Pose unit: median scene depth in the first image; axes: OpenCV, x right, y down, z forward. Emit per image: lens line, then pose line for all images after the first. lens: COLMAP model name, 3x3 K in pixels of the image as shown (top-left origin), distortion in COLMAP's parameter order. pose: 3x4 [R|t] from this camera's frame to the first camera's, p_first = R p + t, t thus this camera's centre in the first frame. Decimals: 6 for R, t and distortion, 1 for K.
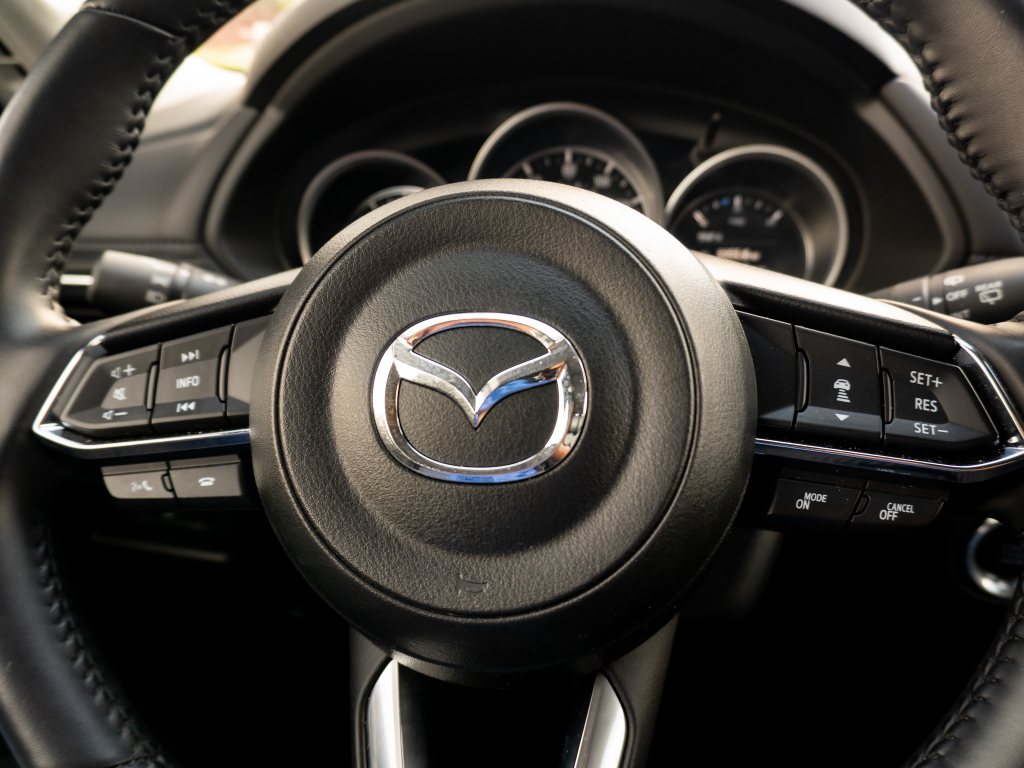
lens RADIAL K [[779.5, 0, 516.4], [0, 779.5, 379.6], [0, 0, 1]] dist [-0.015758, 0.003790]
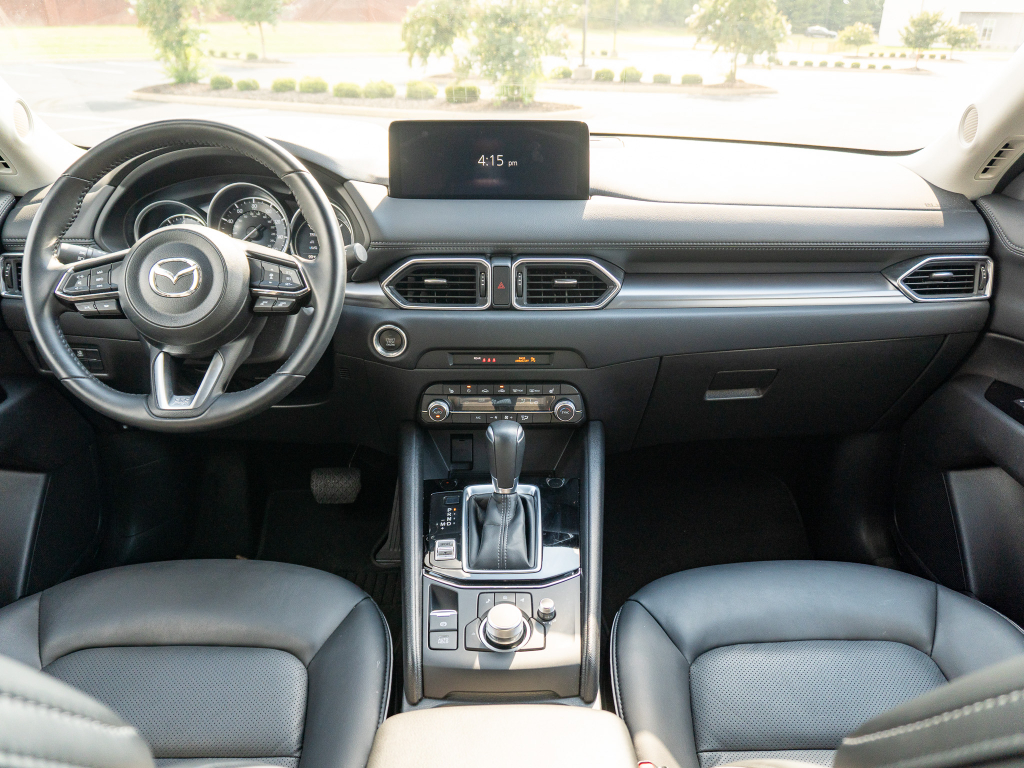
lens RADIAL K [[731.5, 0, 512.4], [0, 731.5, 386.1], [0, 0, 1]] dist [-0.018785, -0.005349]
pose [[0.984266, -0.038242, 0.172503, 0.893090], [0.030910, 0.998509, 0.044992, 0.416366], [-0.173967, -0.038952, 0.983981, -2.756320]]
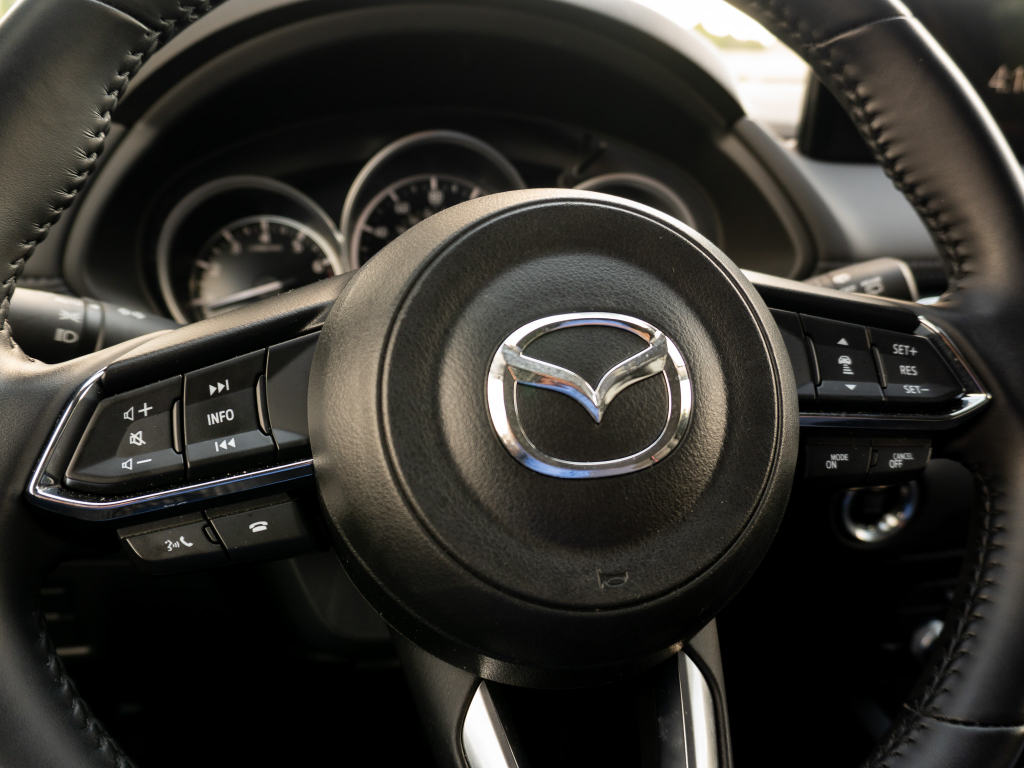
lens RADIAL K [[779.5, 0, 520.2], [0, 779.5, 378.7], [0, 0, 1]] dist [-0.015758, 0.003790]
pose [[0.931885, -0.080180, 0.353783, -0.420391], [0.098431, 0.994567, -0.033869, 0.023472], [-0.349145, 0.066385, 0.934714, 0.059584]]
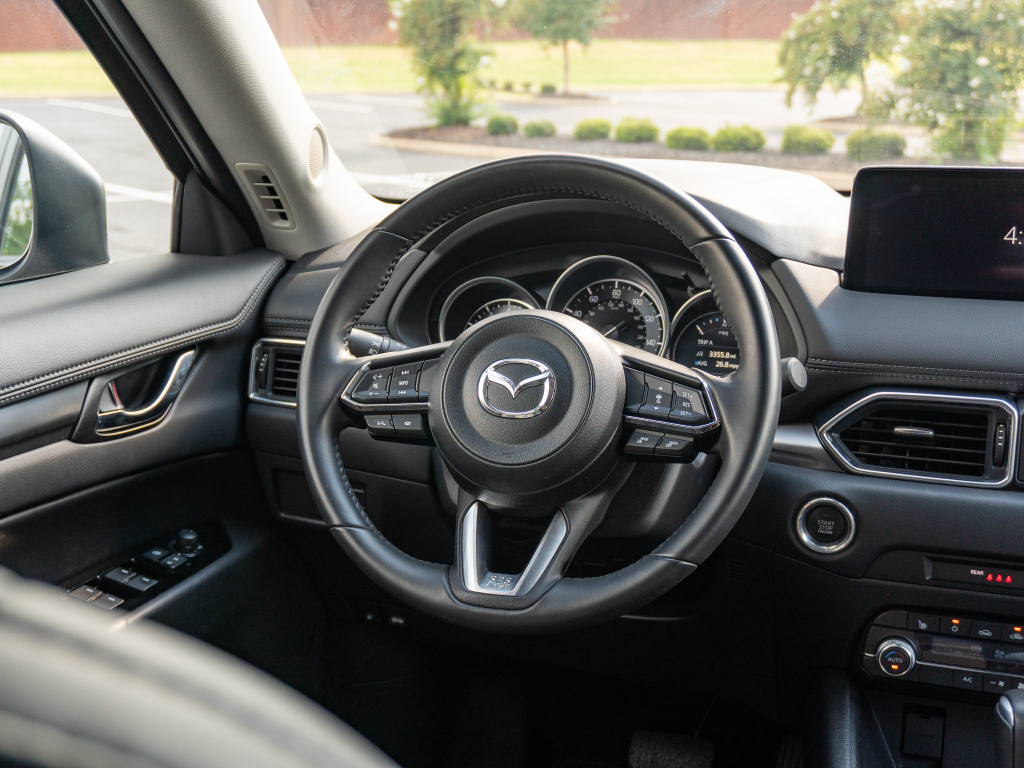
lens RADIAL K [[1227.3, 0, 538.0], [0, 1227.3, 407.1], [0, 0, 1]] dist [-0.015731, 0.000000]
pose [[0.988412, 0.069301, -0.135056, 0.519212], [-0.085476, 0.989340, -0.117900, 0.498481], [0.125445, 0.128078, 0.983799, -2.730558]]
